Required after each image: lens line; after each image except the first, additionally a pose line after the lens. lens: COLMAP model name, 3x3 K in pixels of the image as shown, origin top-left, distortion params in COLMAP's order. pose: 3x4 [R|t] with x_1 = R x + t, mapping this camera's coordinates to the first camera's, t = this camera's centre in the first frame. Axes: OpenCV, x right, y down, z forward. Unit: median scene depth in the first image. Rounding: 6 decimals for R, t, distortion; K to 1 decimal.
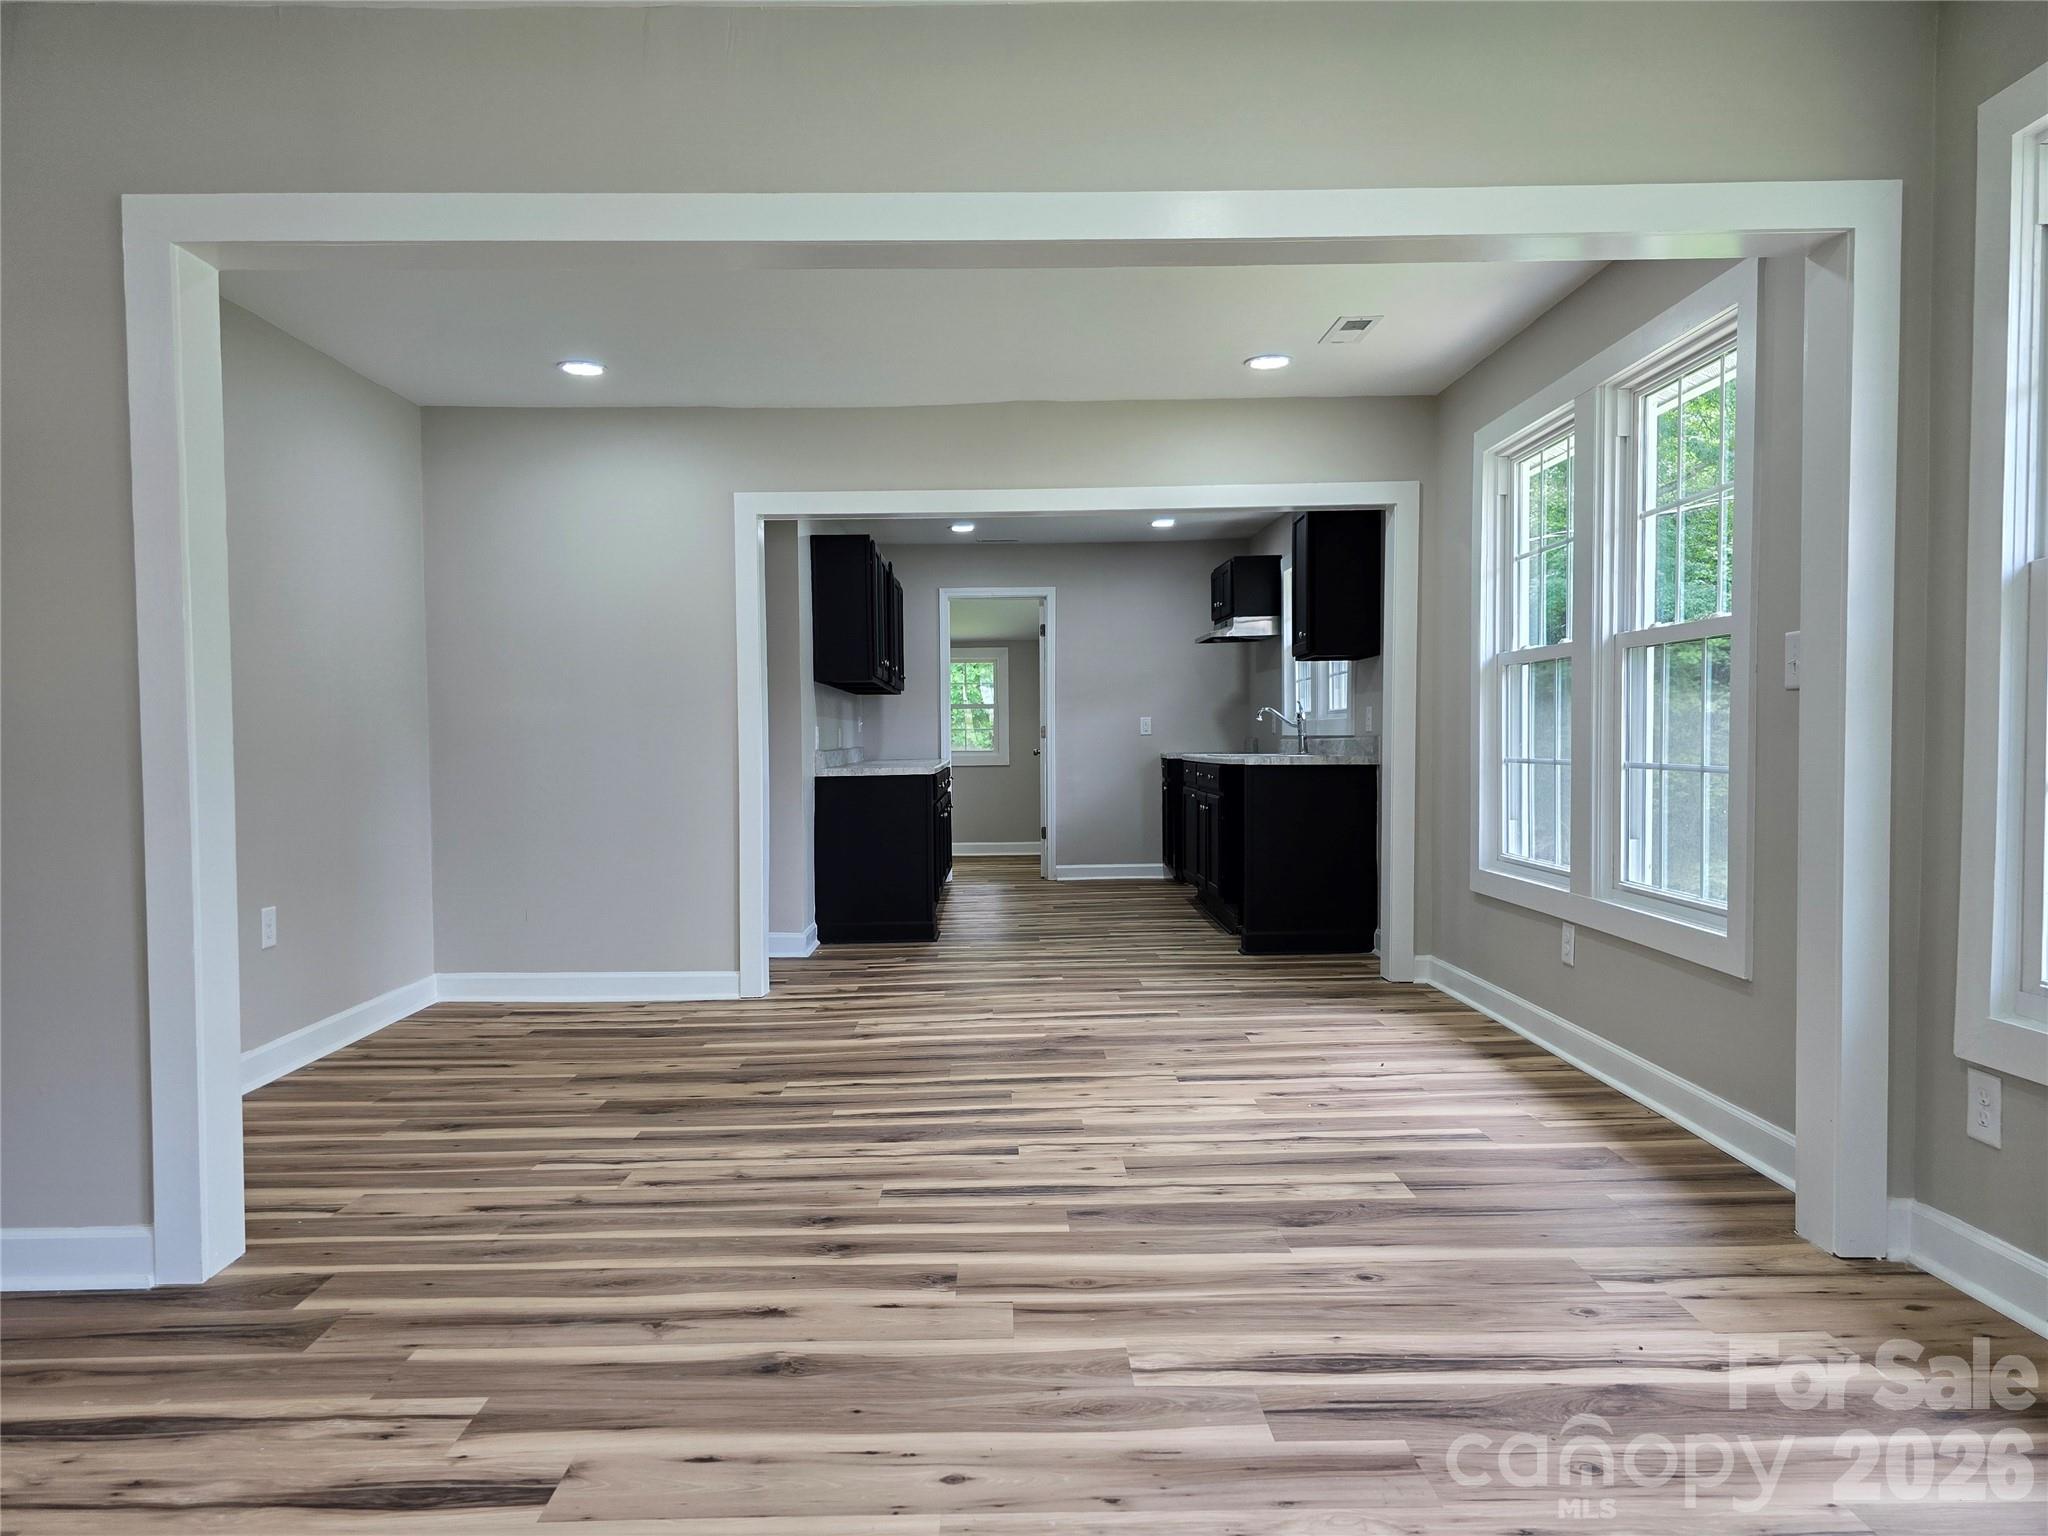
lens RADIAL K [[1372.9, 0, 1015.3], [0, 1372.9, 770.8], [0, 0, 1]] dist [0.069870, -0.071761]
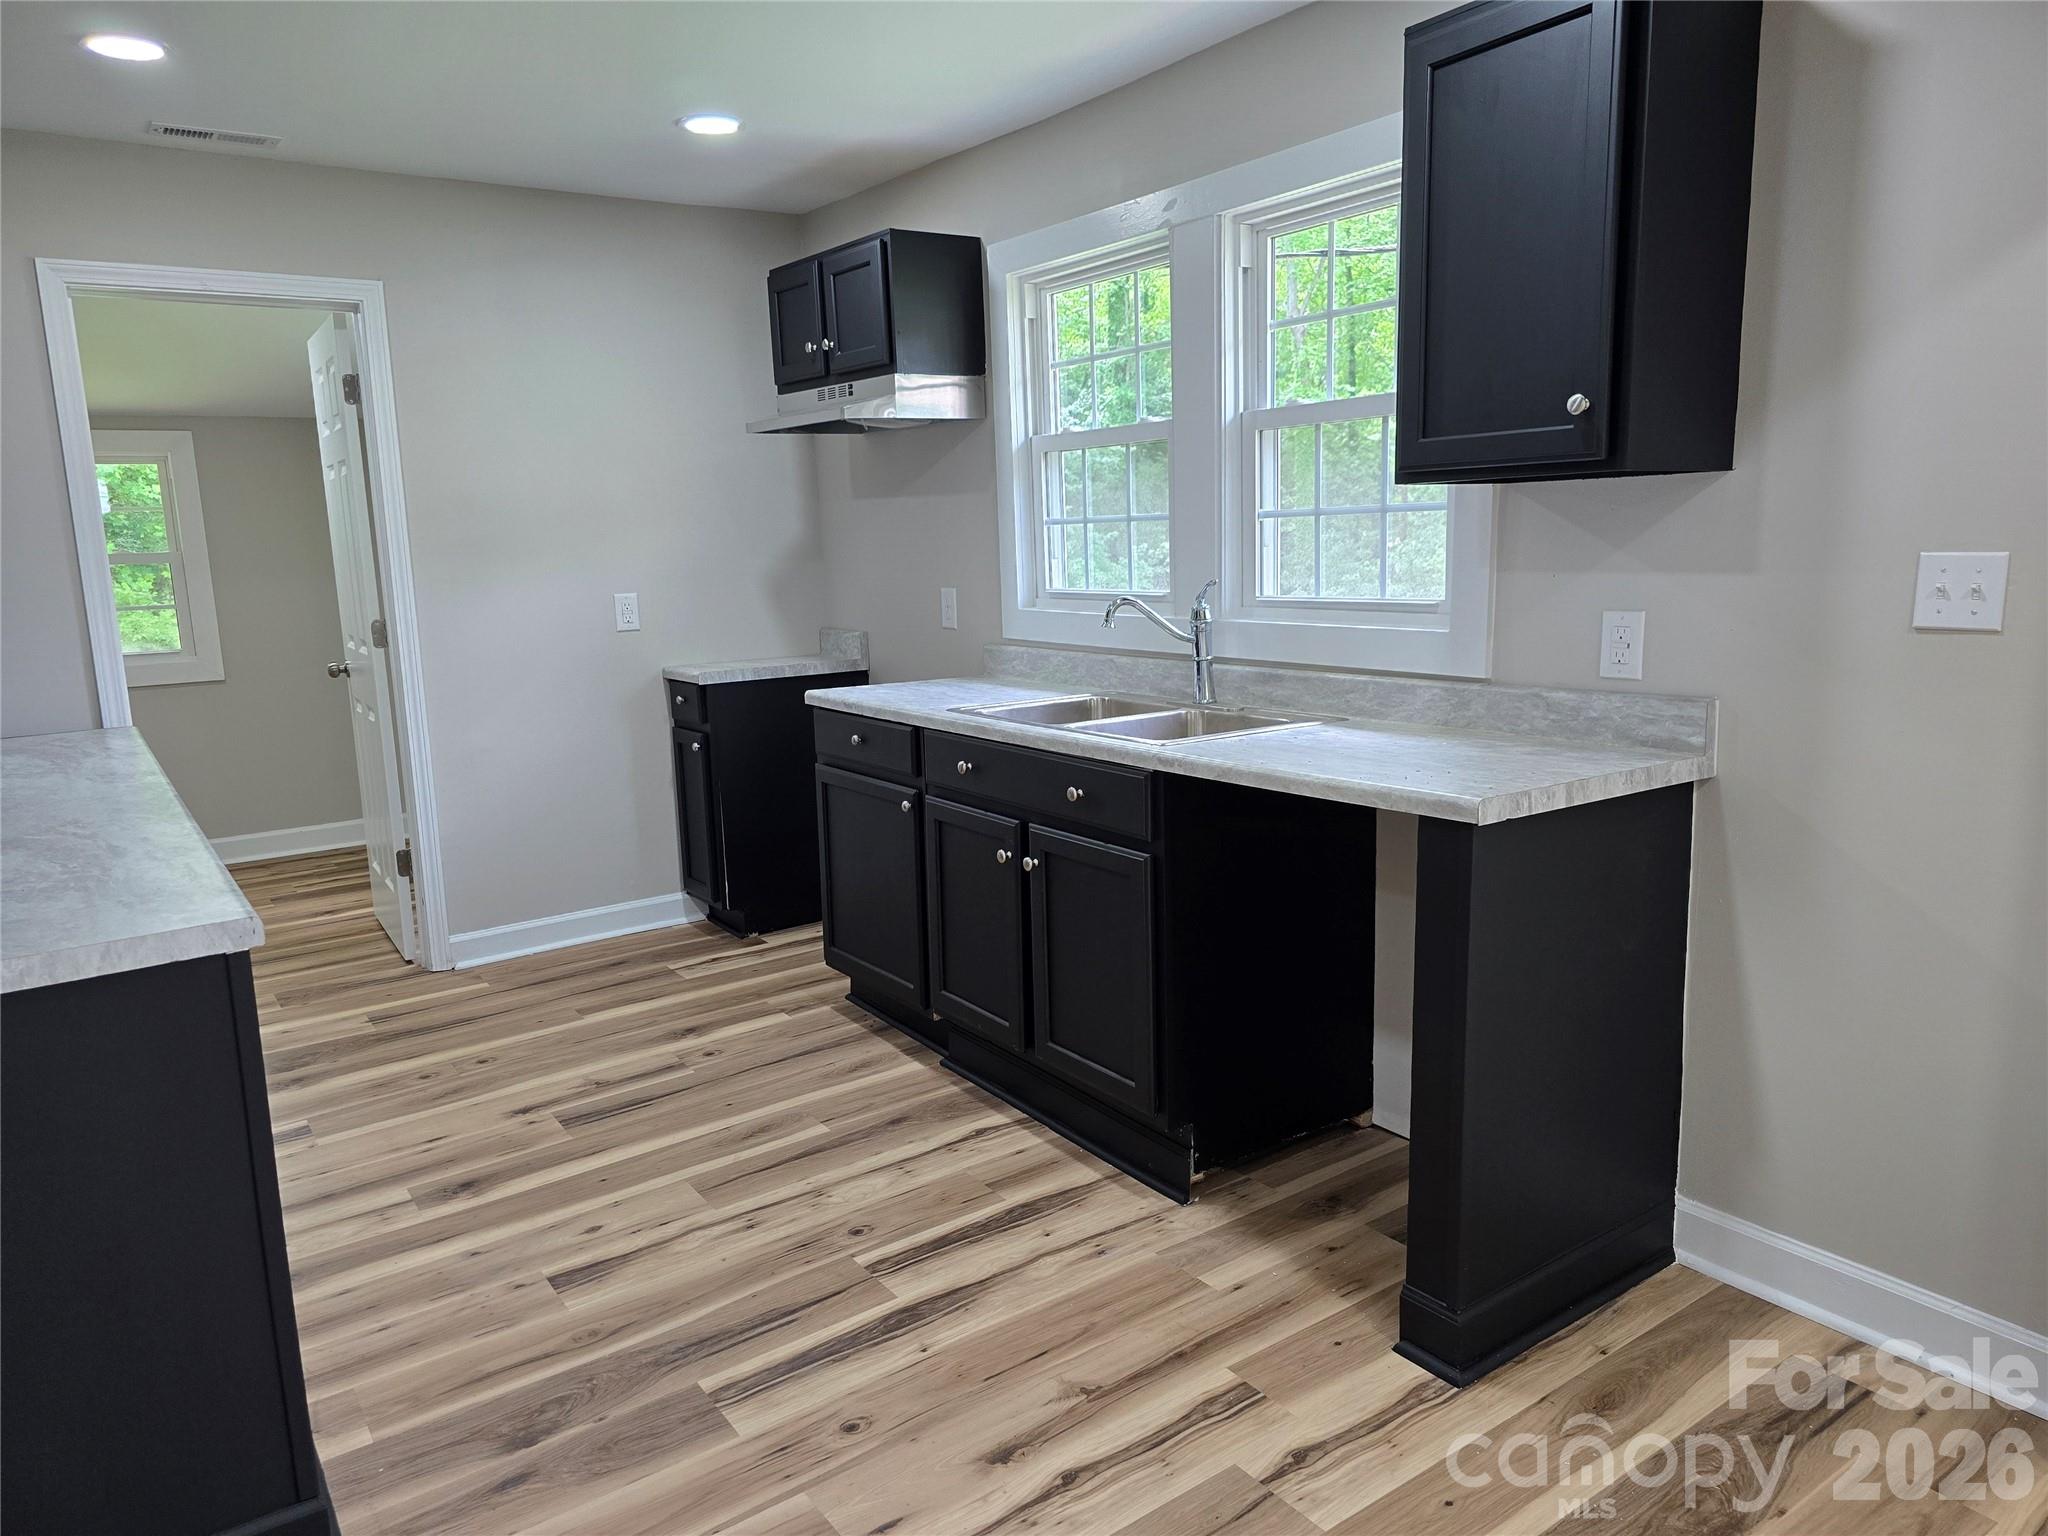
lens RADIAL K [[1372.9, 0, 1015.3], [0, 1372.9, 770.8], [0, 0, 1]] dist [0.069870, -0.071761]
pose [[0.828111, -0.108542, 0.549955, -0.154244], [0.032252, 0.988675, 0.146567, -0.115046], [-0.559635, -0.103637, 0.822234, 1.399415]]
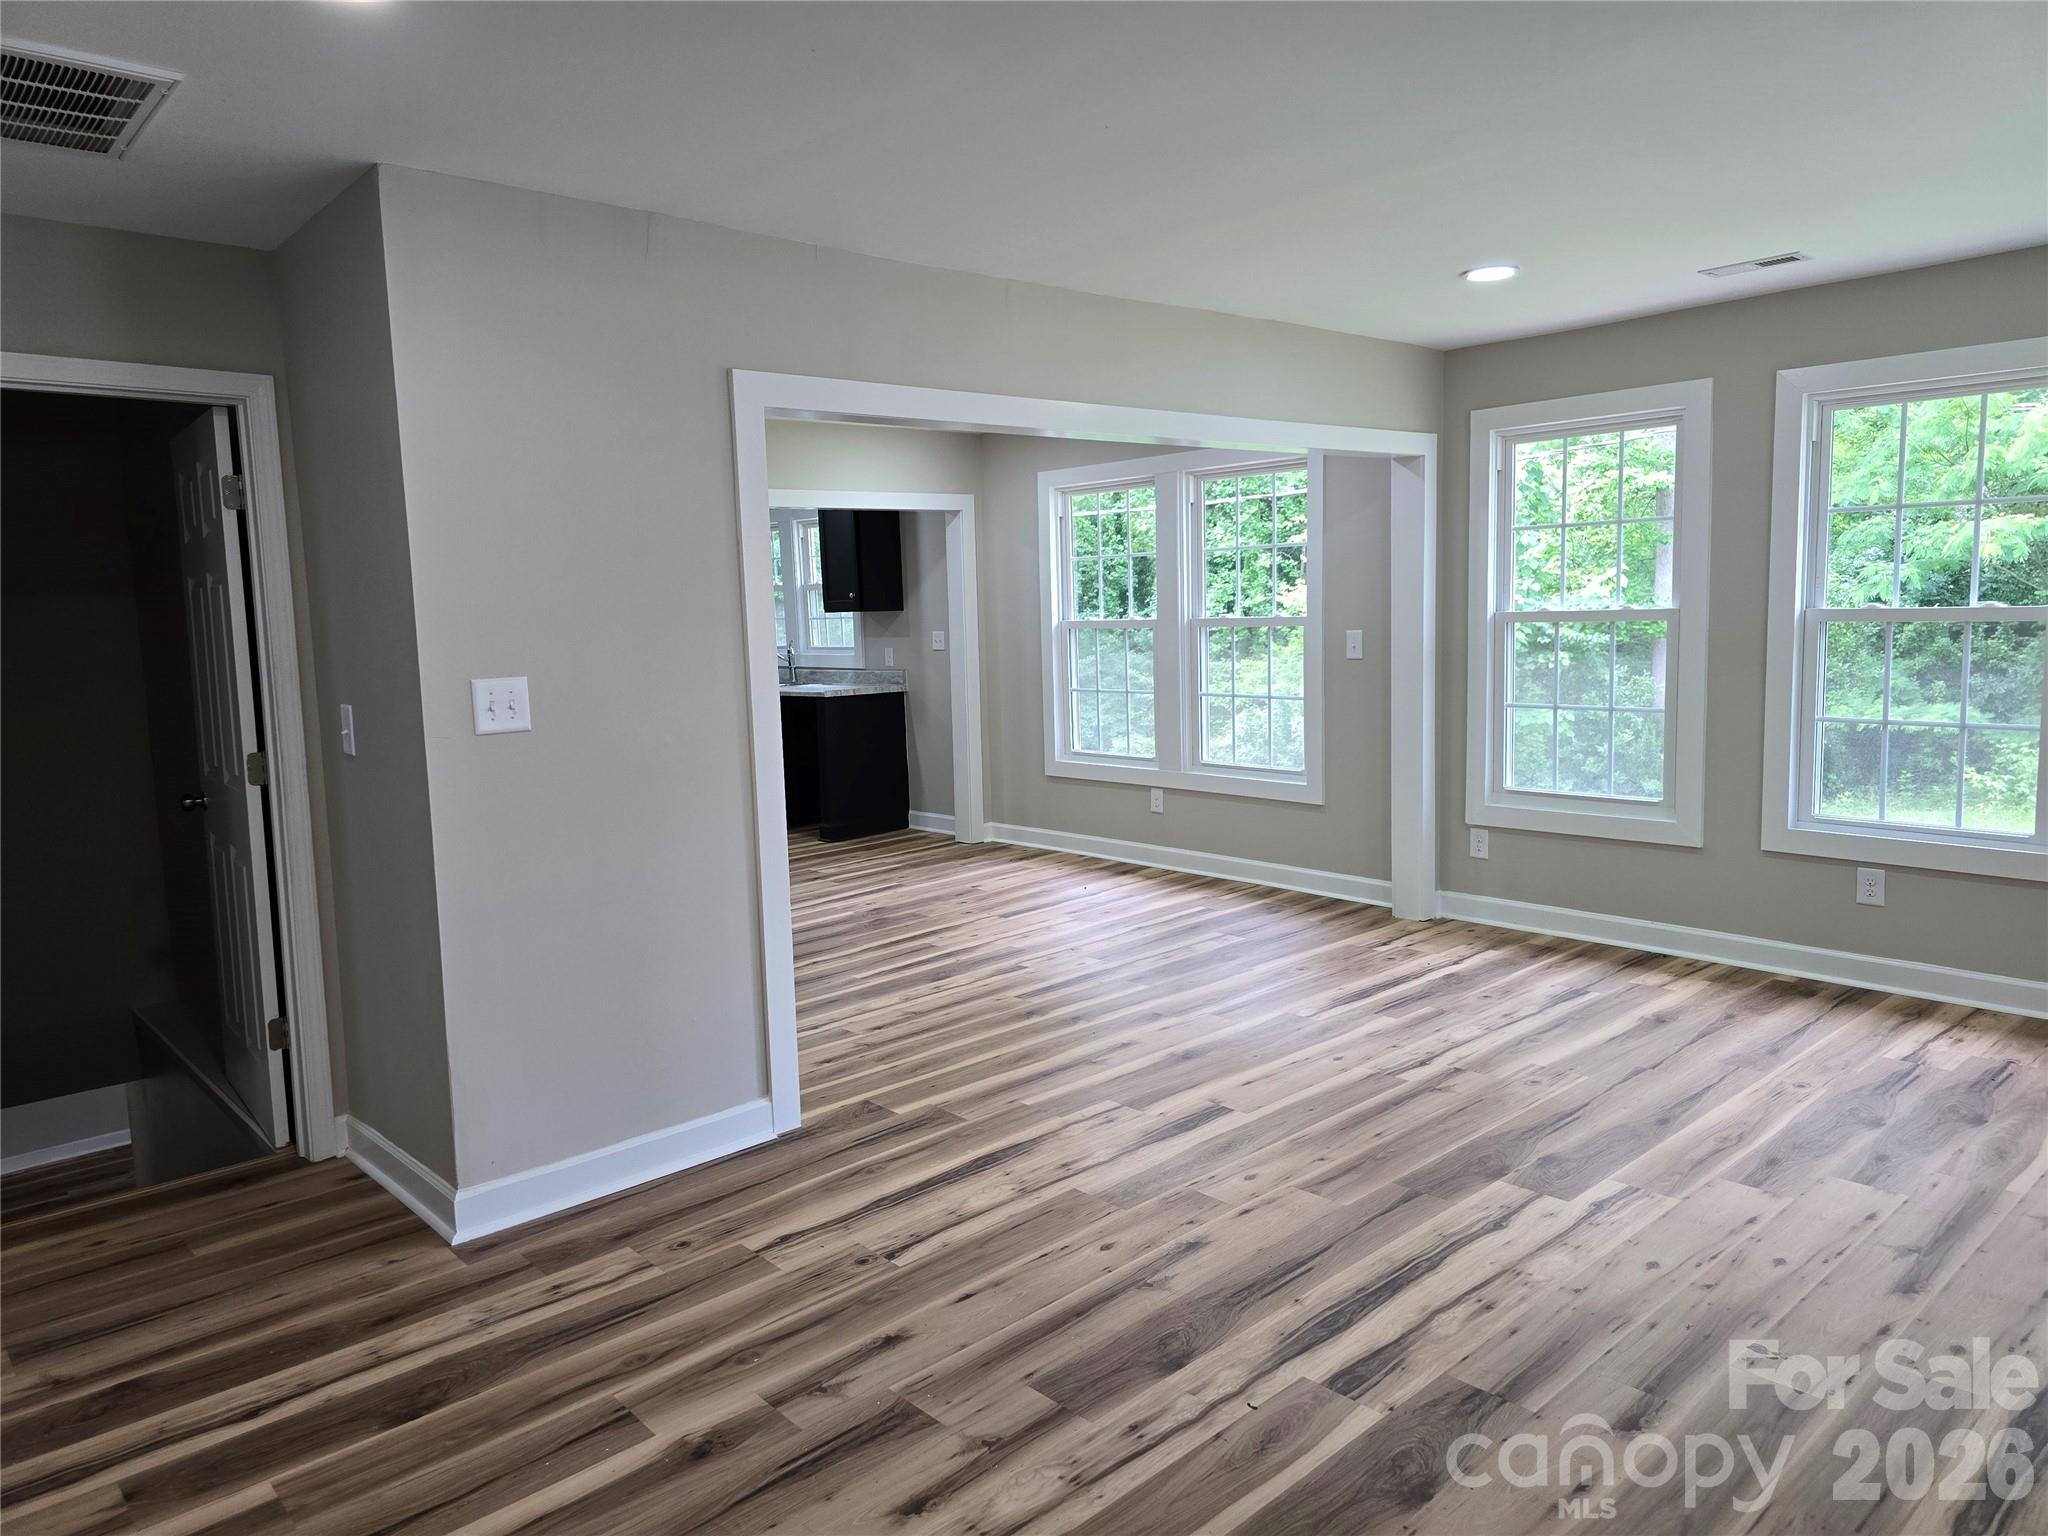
lens RADIAL K [[1403.2, 0, 1004.3], [0, 1403.2, 726.3], [0, 0, 1]] dist [0.096509, -0.079556]
pose [[0.745558, -0.074836, 0.662226, -1.020490], [0.040287, 0.996919, 0.067302, -0.102915], [-0.665222, -0.023498, 0.746276, -0.171138]]
